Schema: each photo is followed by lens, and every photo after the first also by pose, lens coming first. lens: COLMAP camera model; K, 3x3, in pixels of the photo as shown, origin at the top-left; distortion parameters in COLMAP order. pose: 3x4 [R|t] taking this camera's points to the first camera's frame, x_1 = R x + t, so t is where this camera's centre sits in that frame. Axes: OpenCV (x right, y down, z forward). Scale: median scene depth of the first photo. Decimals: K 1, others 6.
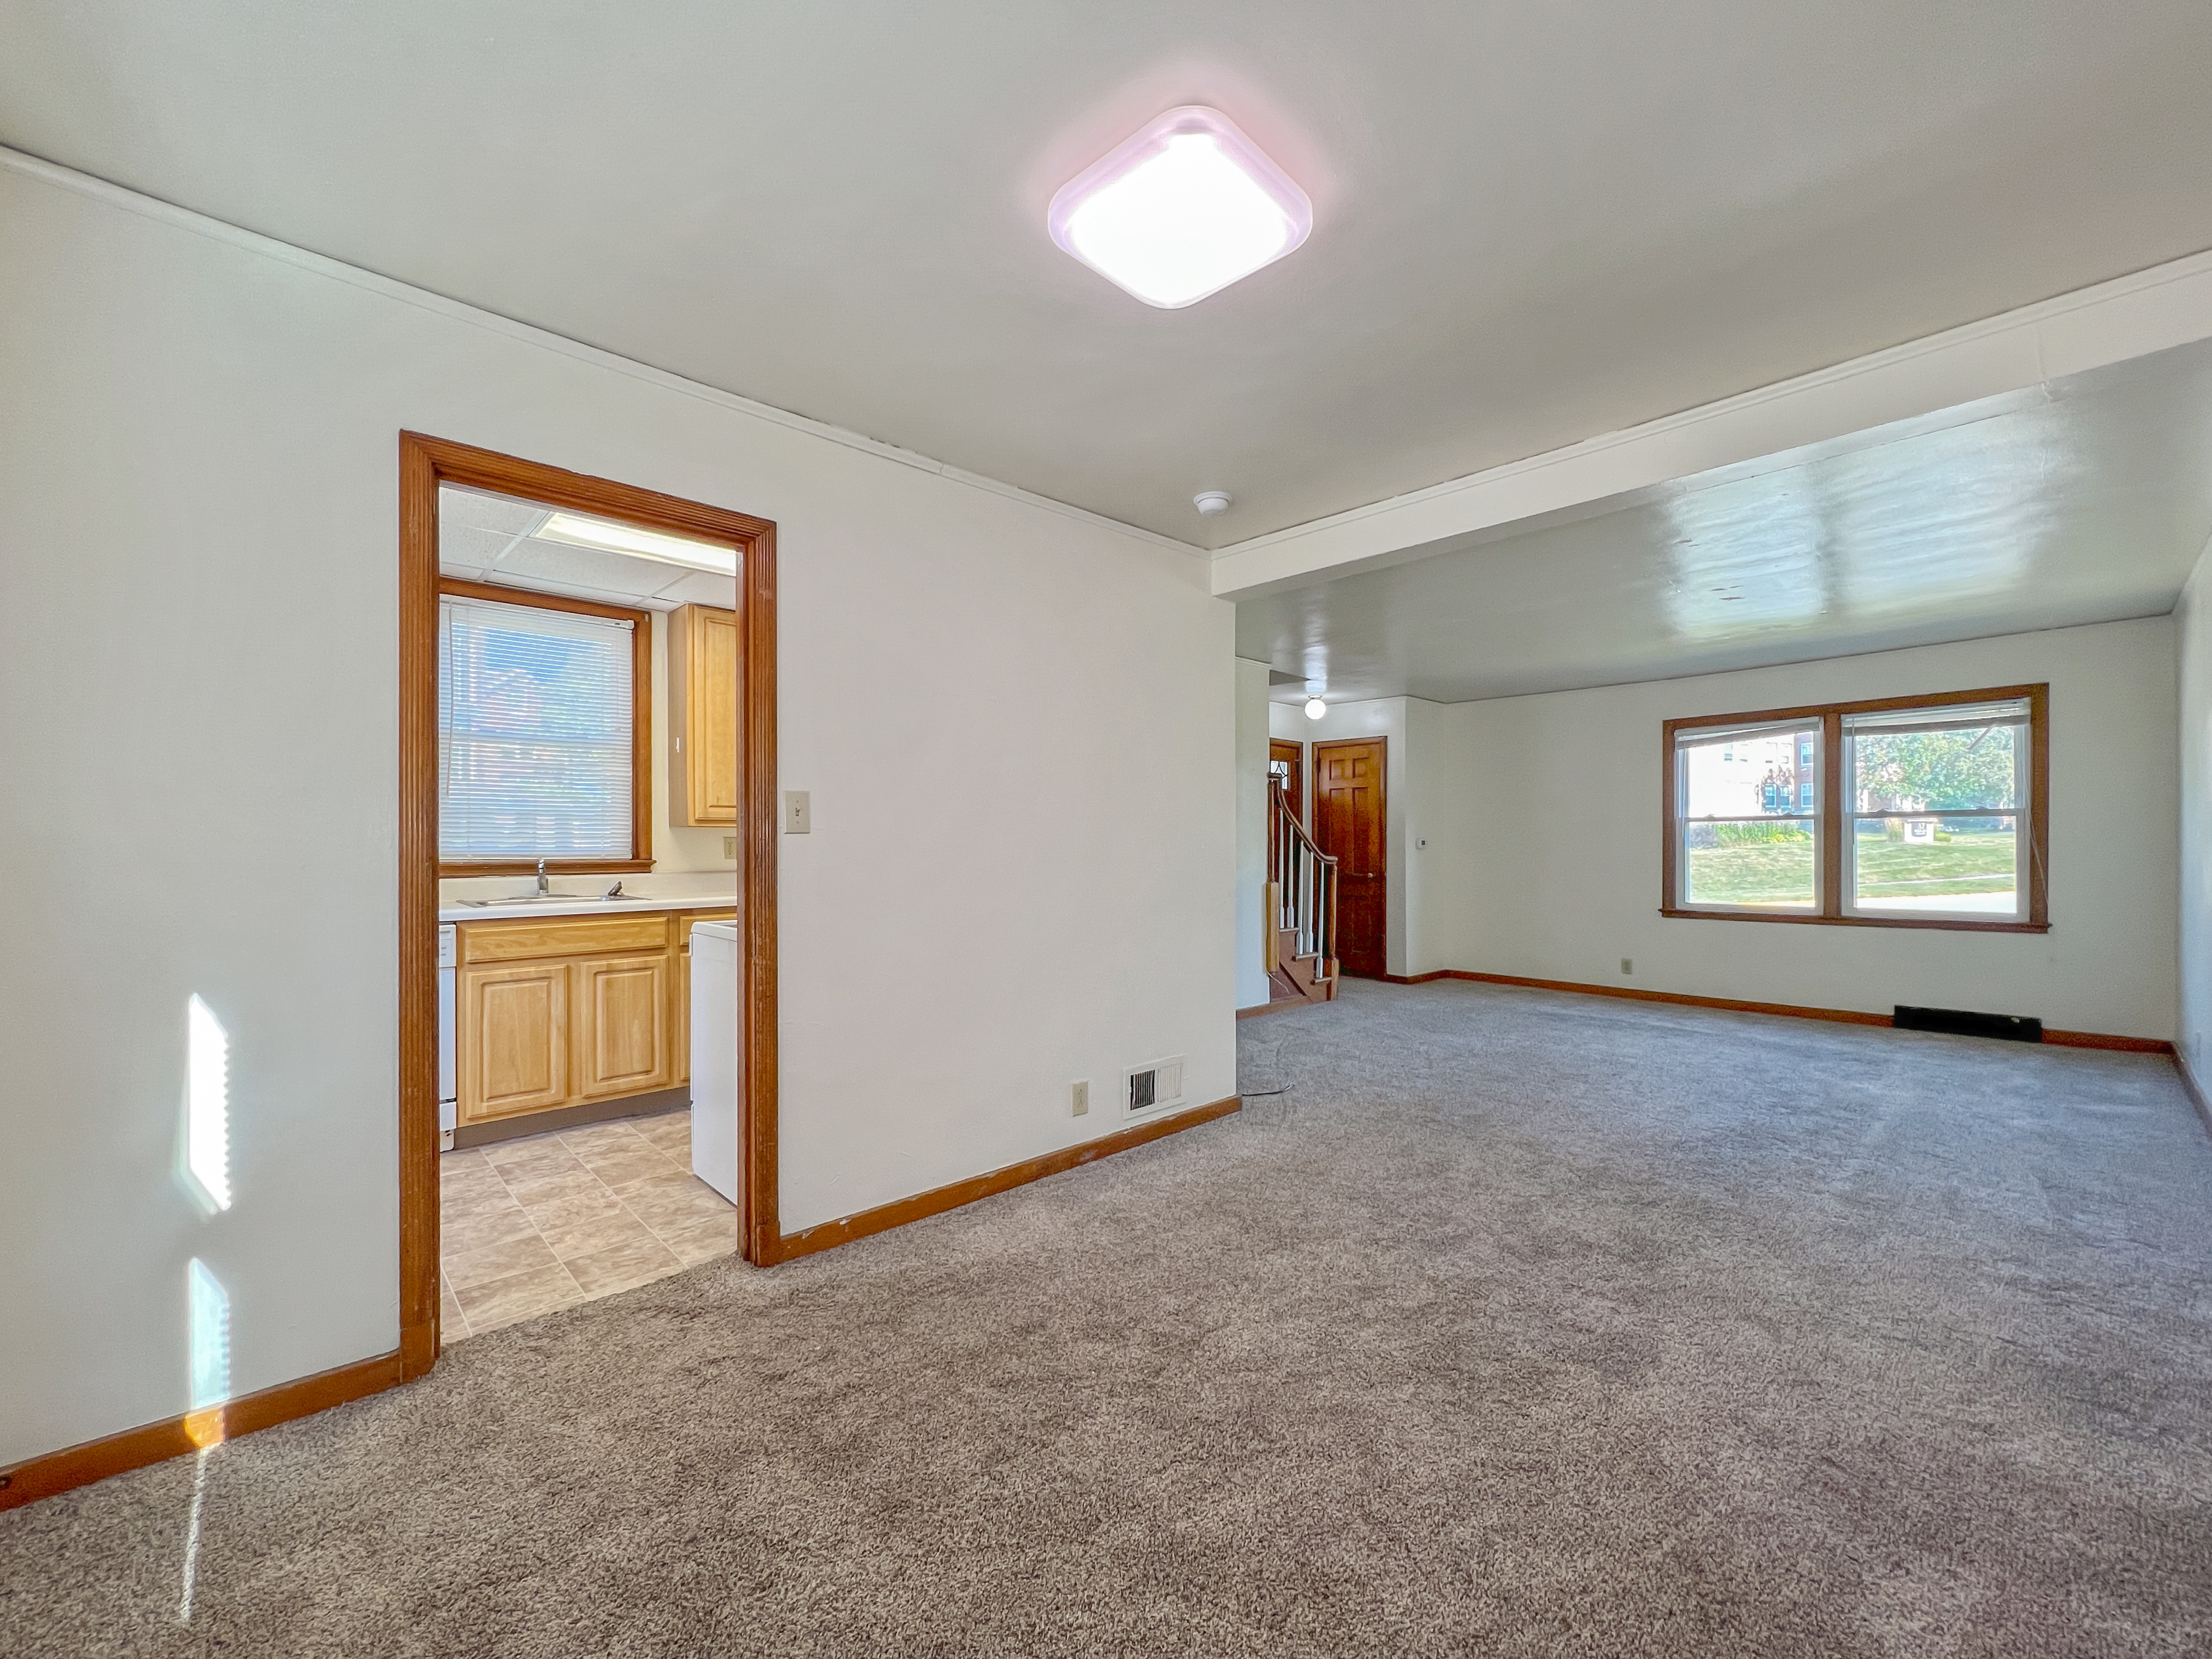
lens RADIAL K [[900.9, 0, 1116.2], [0, 900.9, 830.3], [0, 0, 1]] dist [-0.001610, 0.000258]
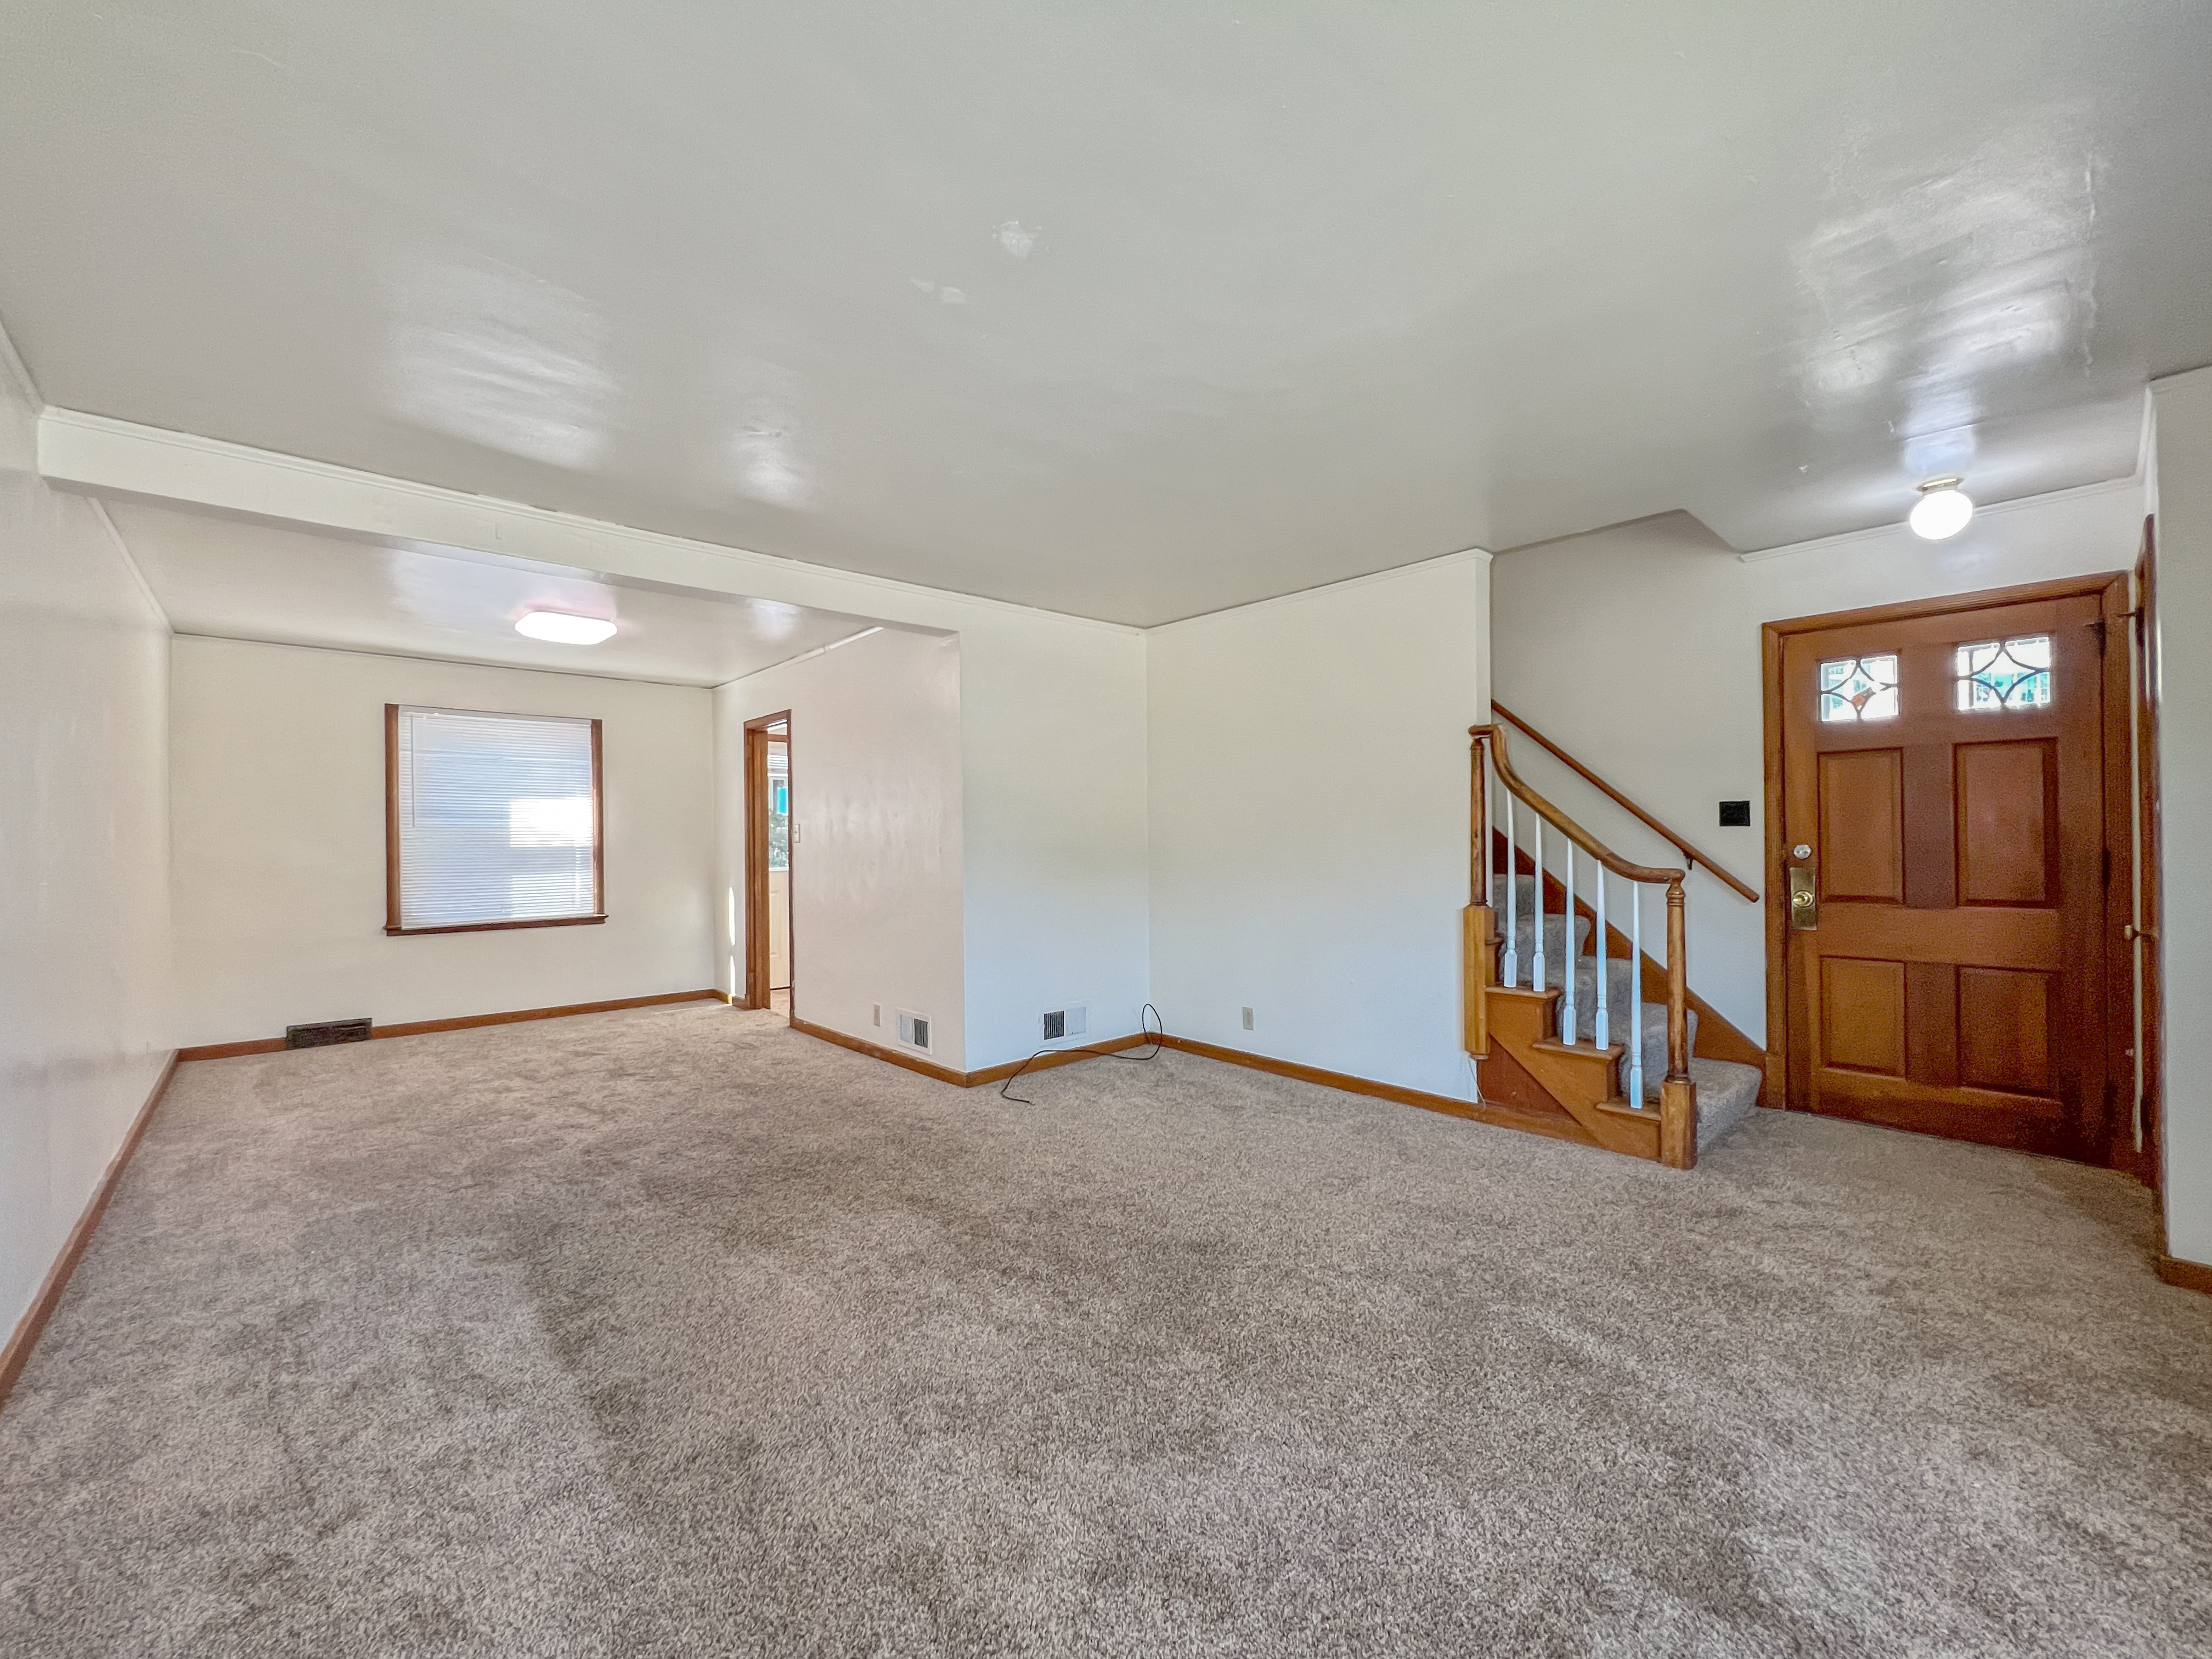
lens RADIAL K [[900.7, 0, 1102.6], [0, 900.7, 837.4], [0, 0, 1]] dist [0.004245, 0.000391]
pose [[-0.028691, -0.000933, -0.999588, 1.790616], [0.023740, 0.999717, -0.001614, 0.012249], [0.999306, -0.023776, -0.028661, 1.741596]]
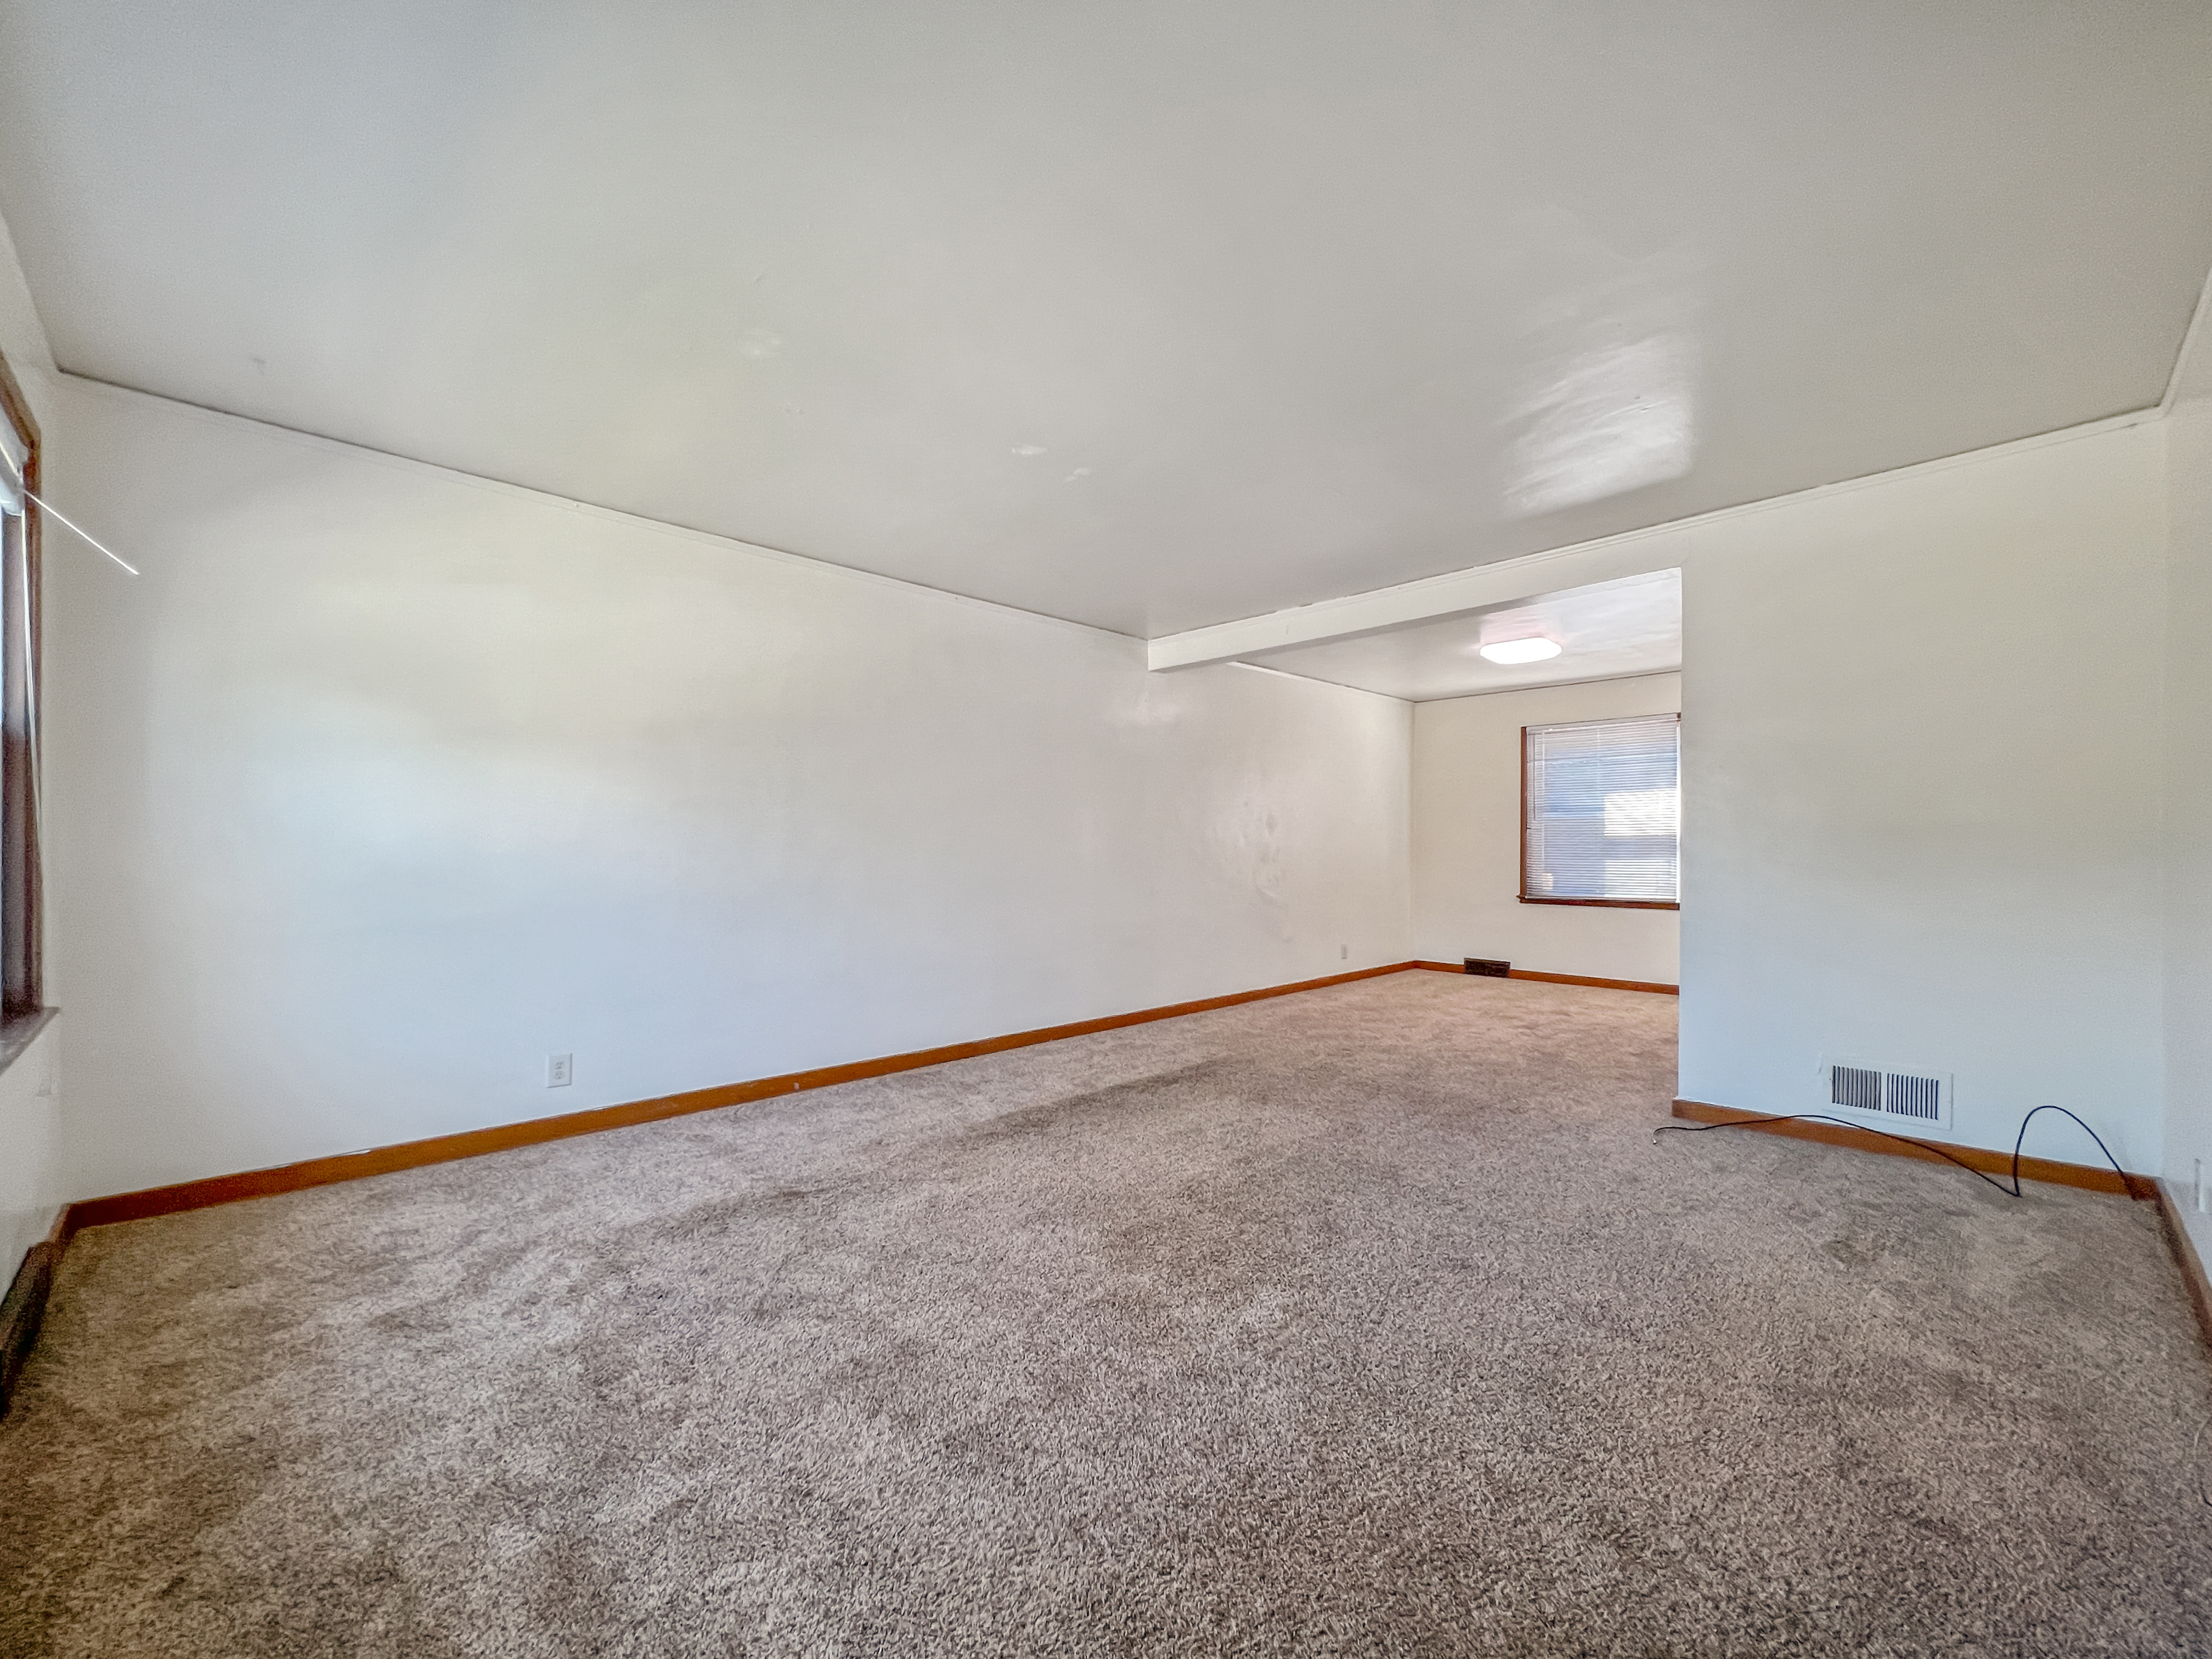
lens RADIAL K [[900.9, 0, 1116.2], [0, 900.9, 830.3], [0, 0, 1]] dist [-0.001610, 0.000258]
pose [[-0.999859, -0.002363, -0.016596, 1.024132], [-0.001743, 0.999303, -0.037301, 0.081999], [0.016673, -0.037267, -0.999166, 2.785685]]
